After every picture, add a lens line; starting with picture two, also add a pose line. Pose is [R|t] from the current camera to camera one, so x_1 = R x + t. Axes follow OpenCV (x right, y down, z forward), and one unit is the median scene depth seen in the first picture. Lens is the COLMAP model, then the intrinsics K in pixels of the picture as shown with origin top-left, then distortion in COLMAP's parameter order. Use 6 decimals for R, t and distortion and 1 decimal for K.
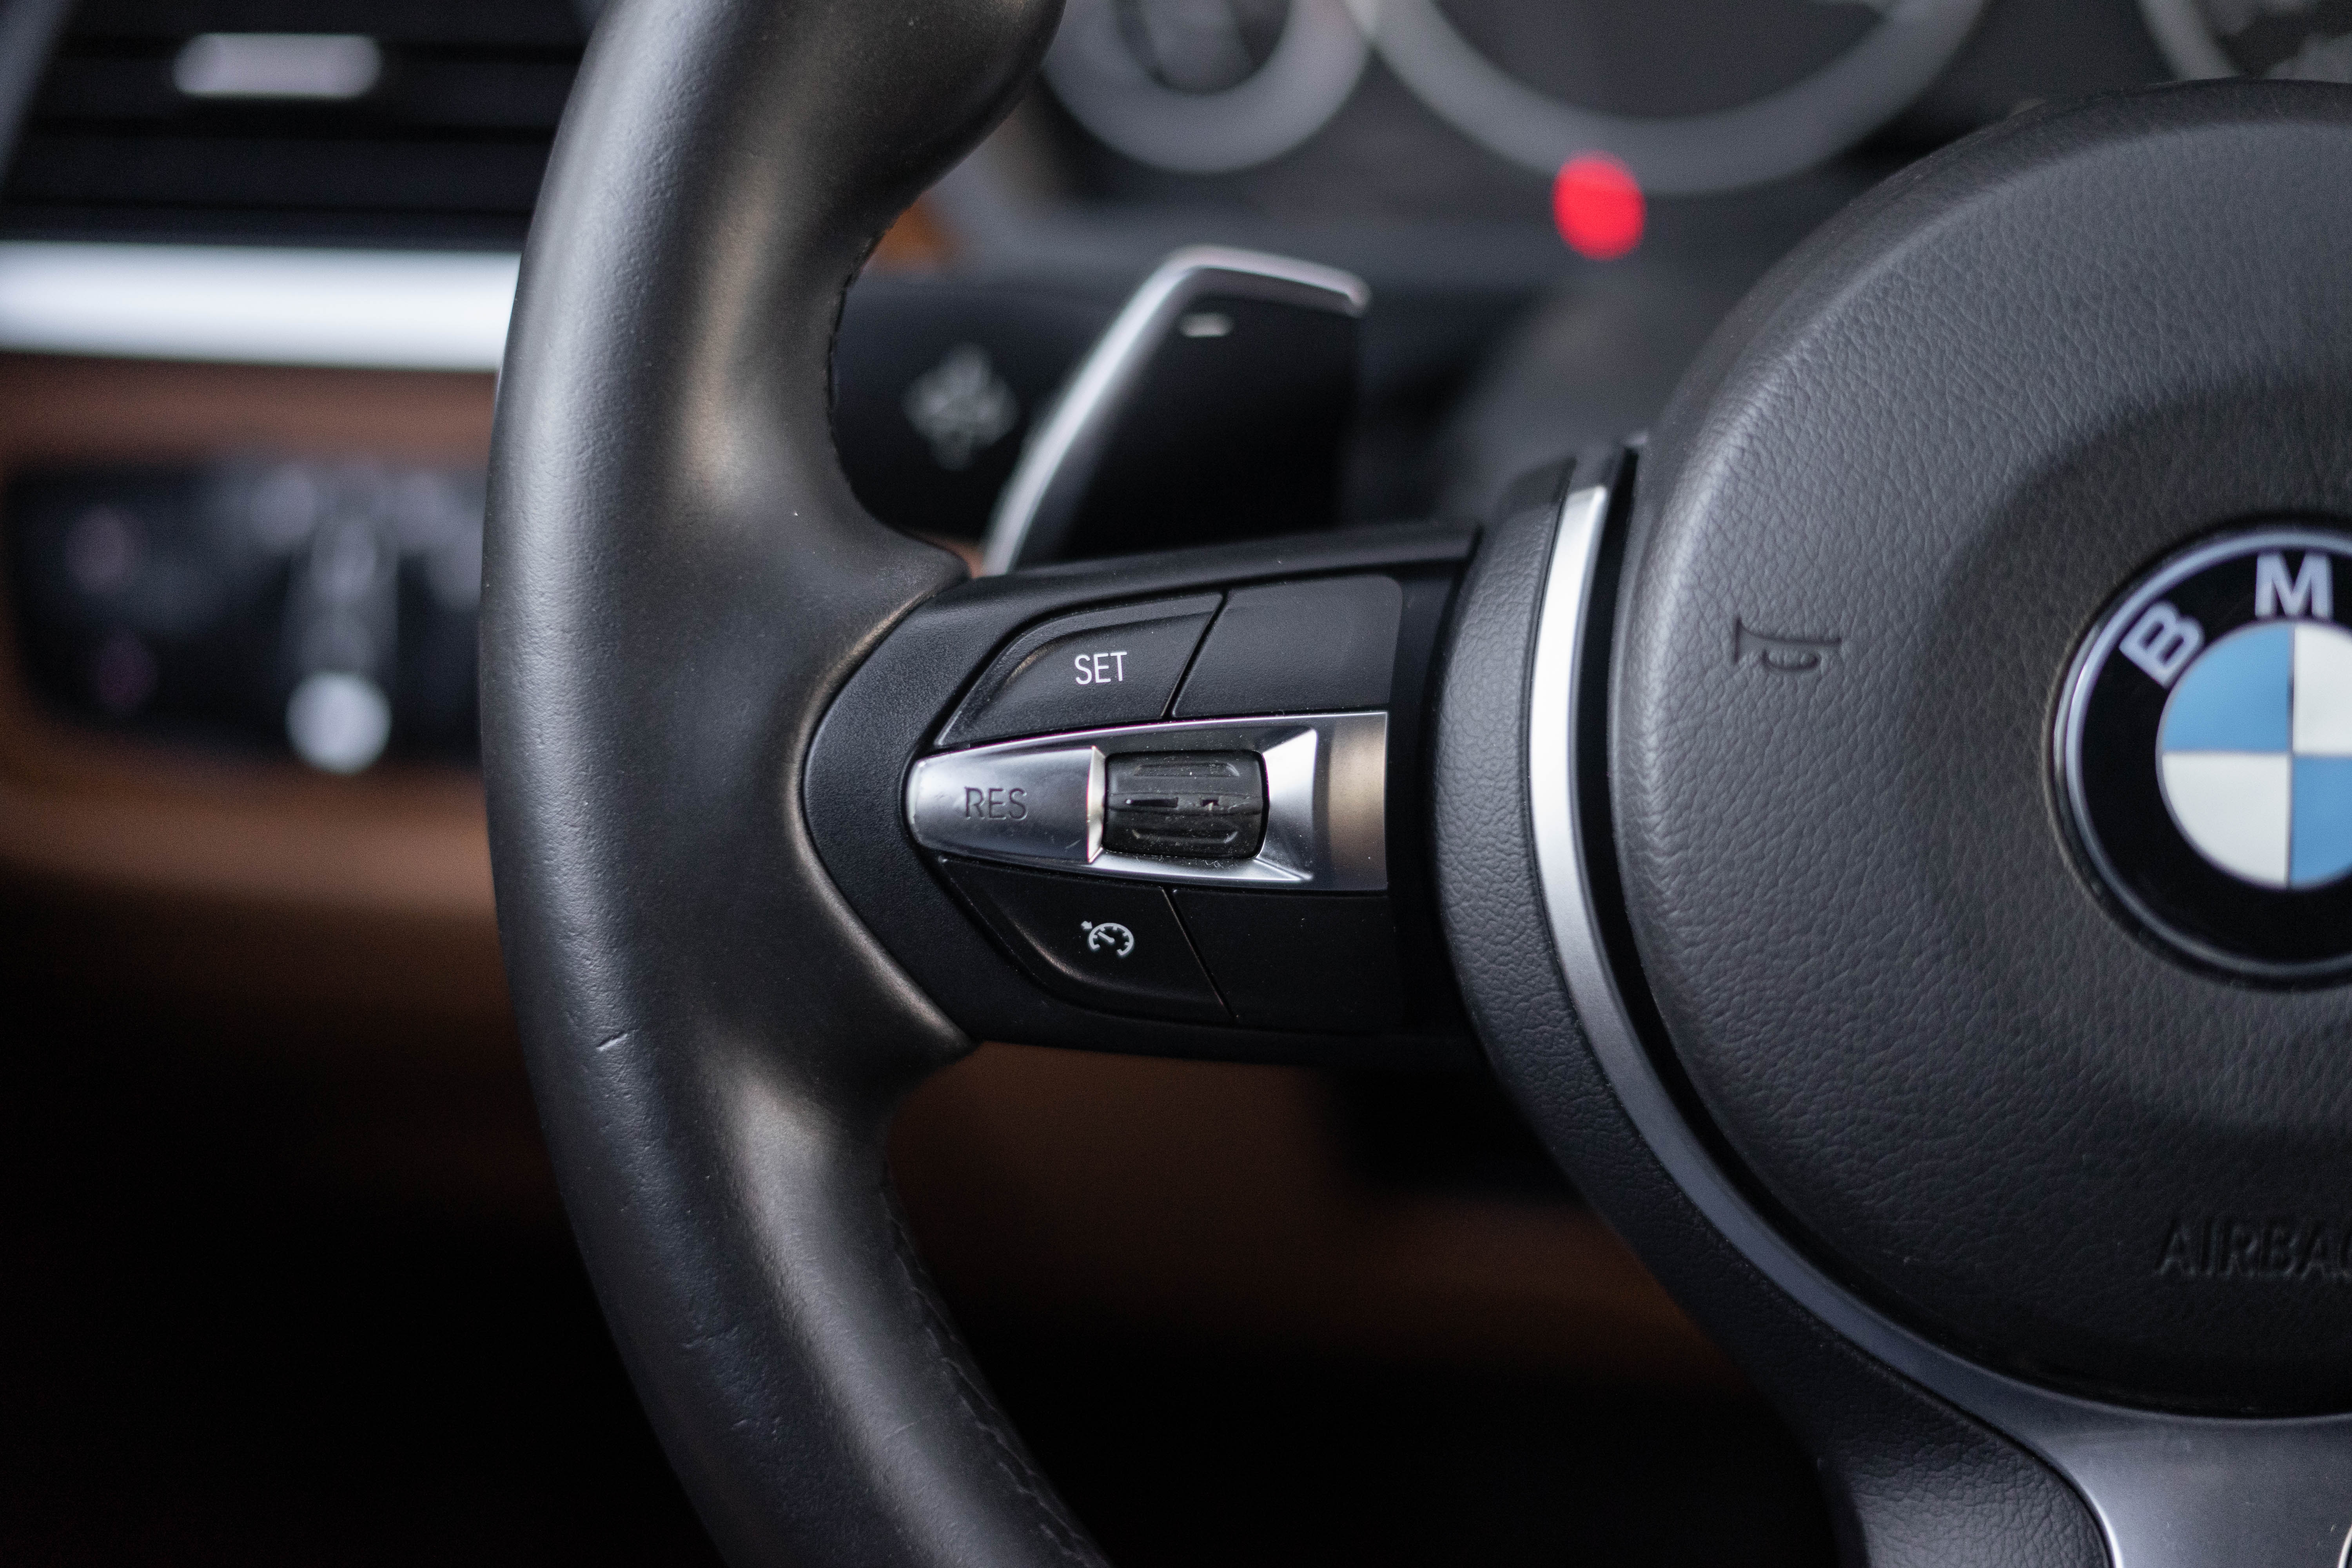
lens RADIAL K [[3745.2, 0, 1198.1], [0, 3745.2, 783.6], [0, 0, 1]] dist [-0.070965, 0.000000]
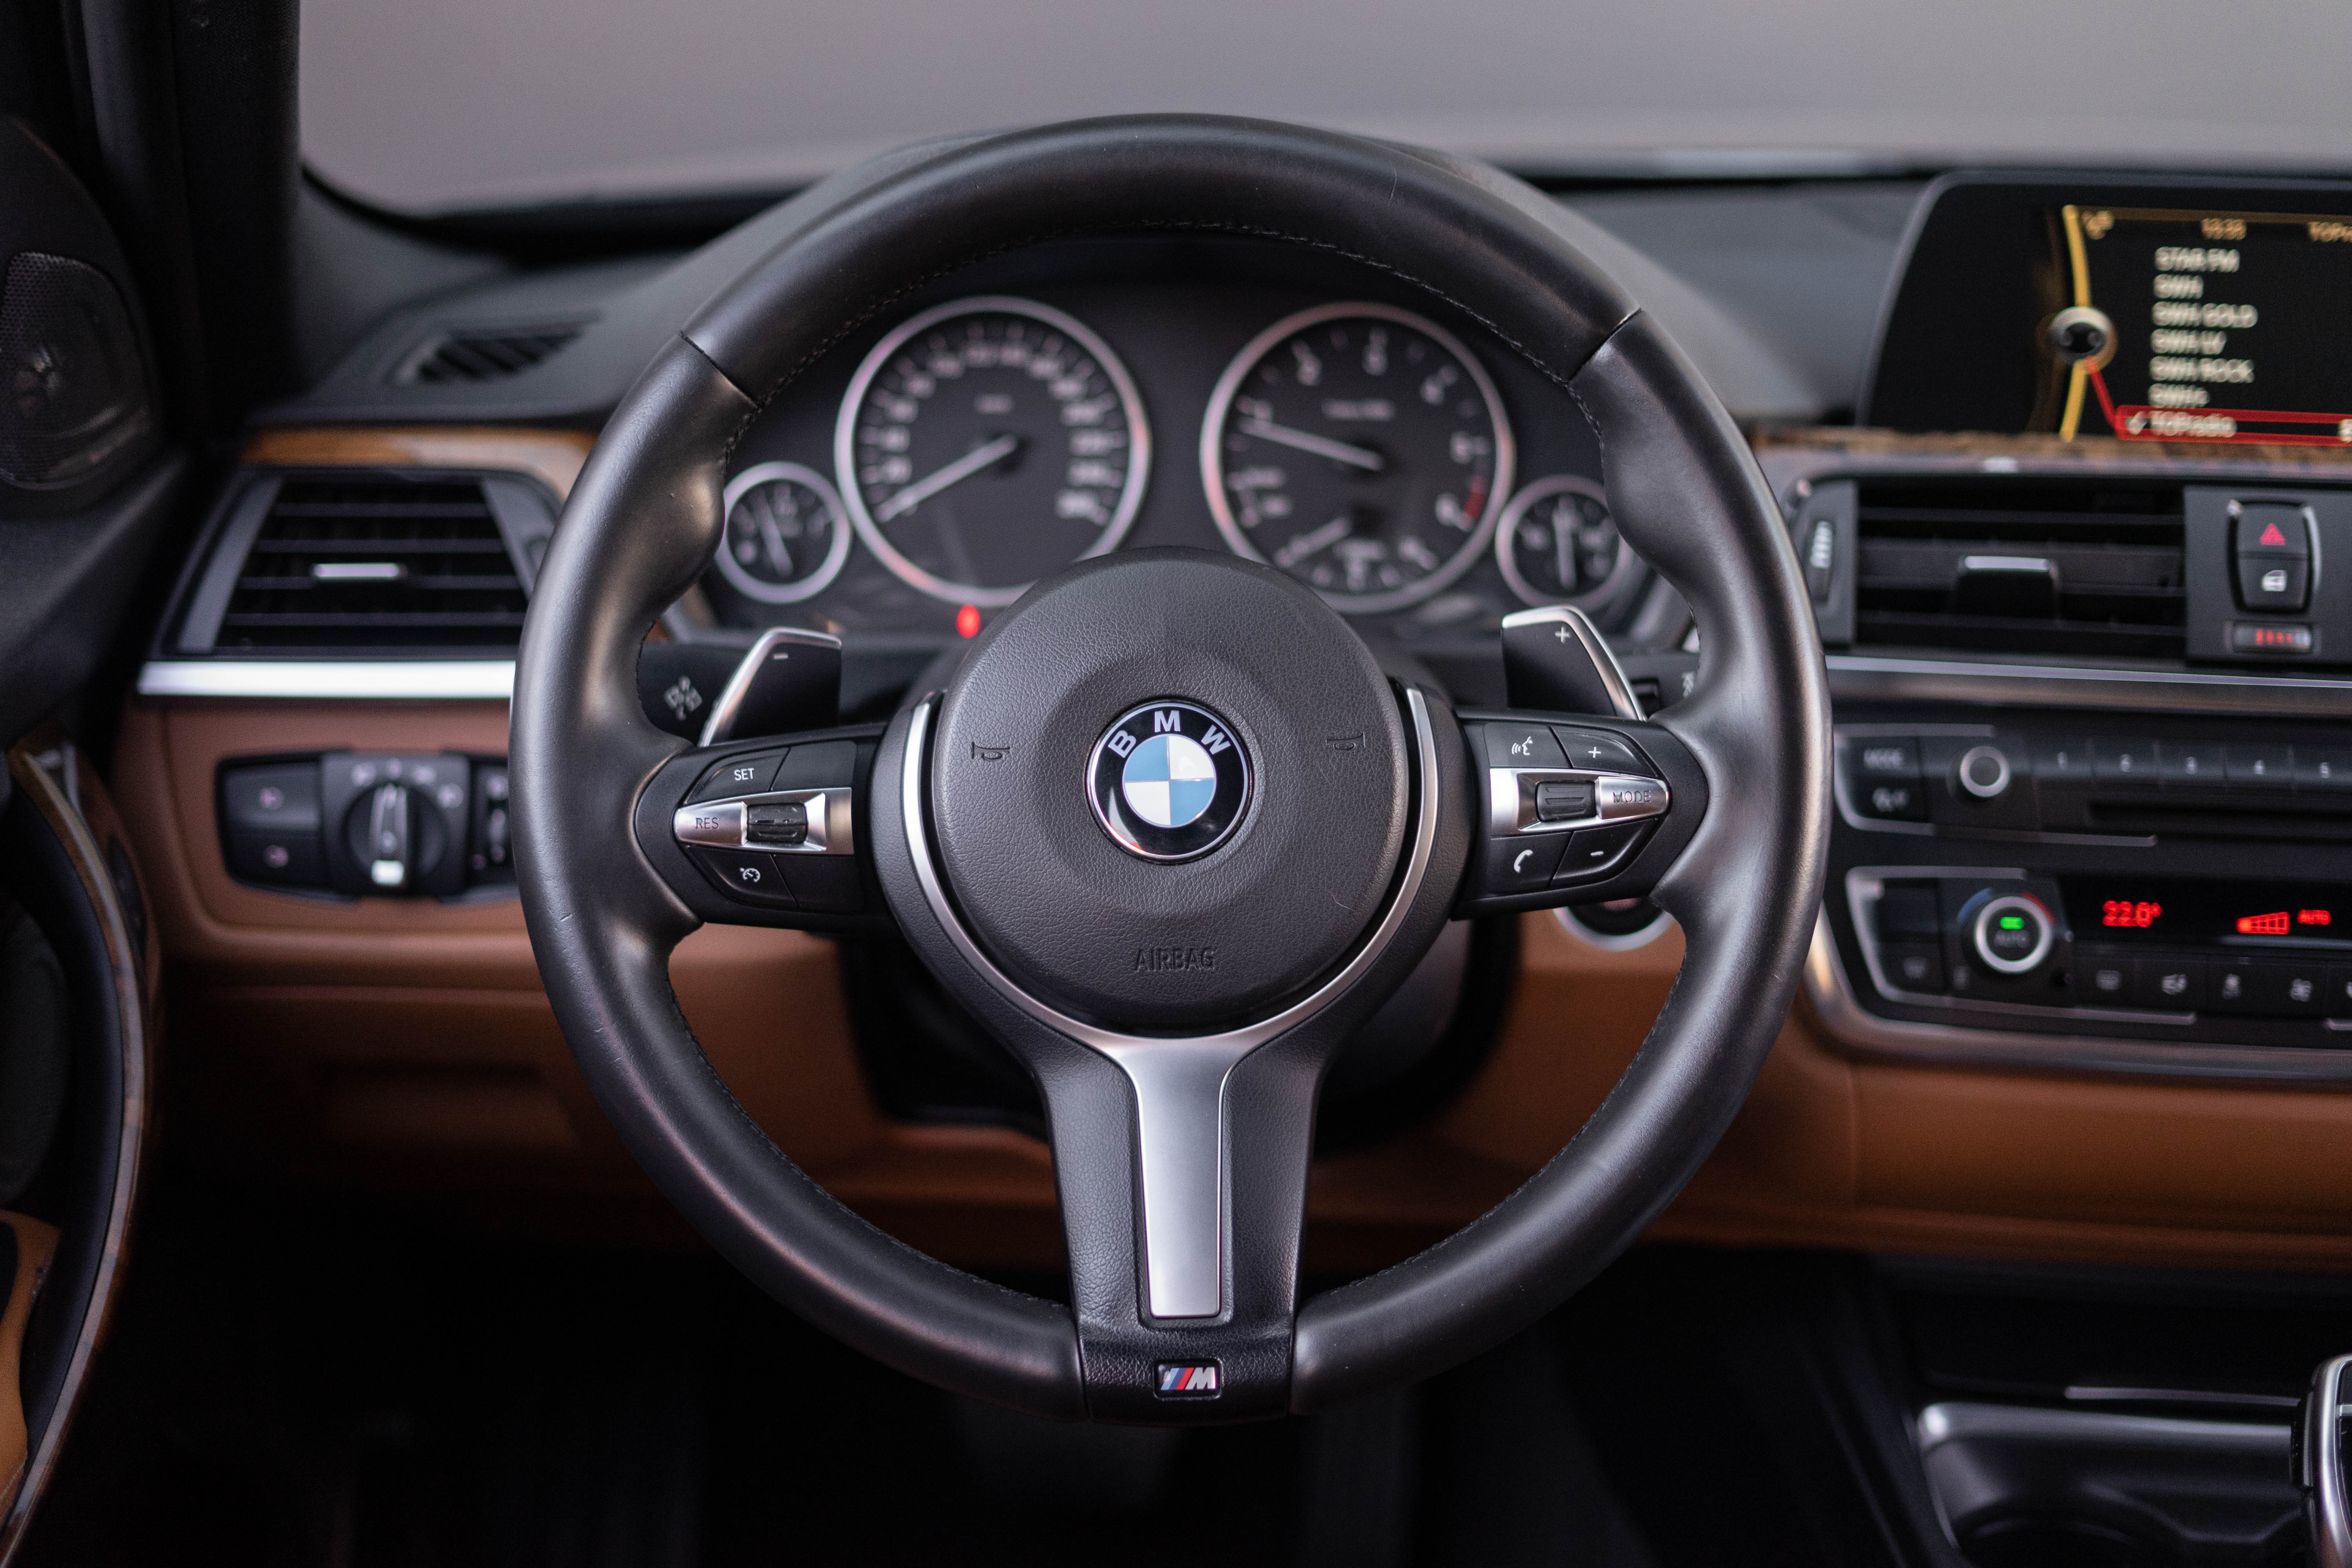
lens RADIAL K [[3558.3, 0, 1178.2], [0, 3558.3, 771.3], [0, 0, 1]] dist [-0.028564, 0.000000]
pose [[0.994132, -0.036027, 0.101994, 0.023816], [0.050106, 0.989019, -0.139033, 0.340005], [-0.095865, 0.143328, 0.985021, -1.564744]]
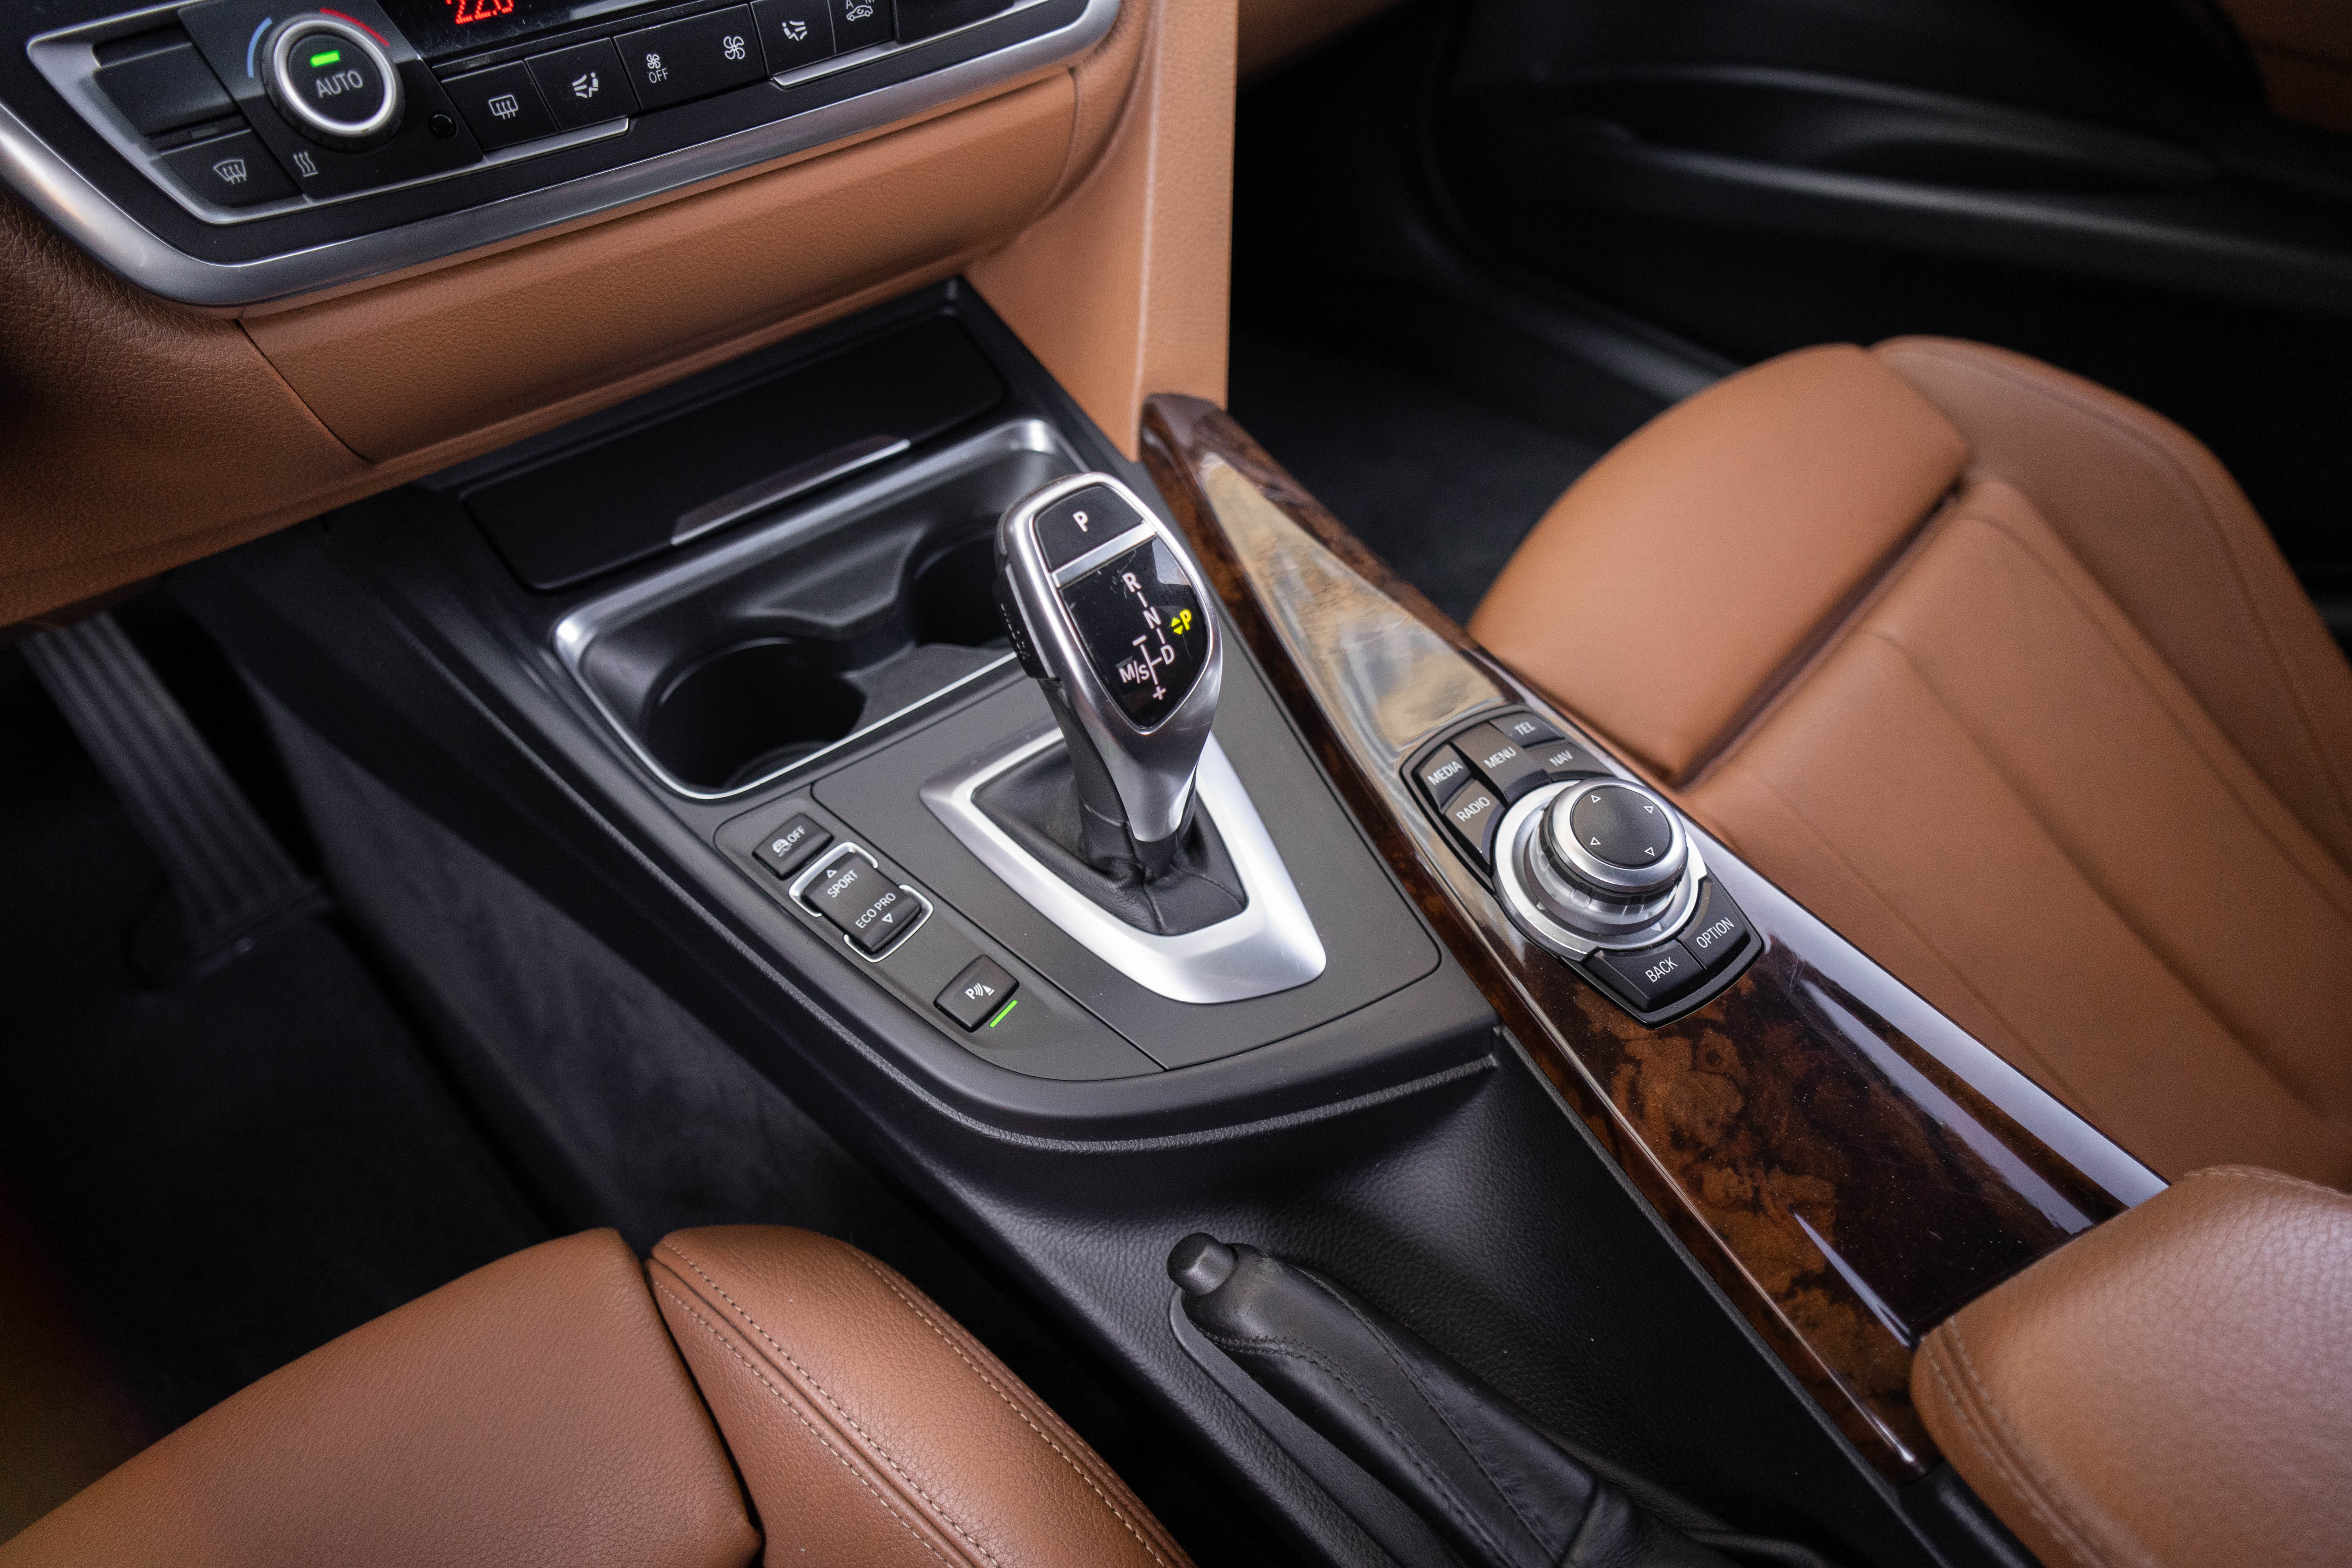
lens RADIAL K [[1237.1, 0, 1197.5], [0, 1237.1, 783.4], [0, 0, 1]] dist [-0.050450, 0.022068]
pose [[0.634200, -0.604260, 0.482348, 0.737920], [0.328595, 0.775364, 0.539292, 0.204615], [-0.699868, -0.183522, 0.690293, 0.380066]]
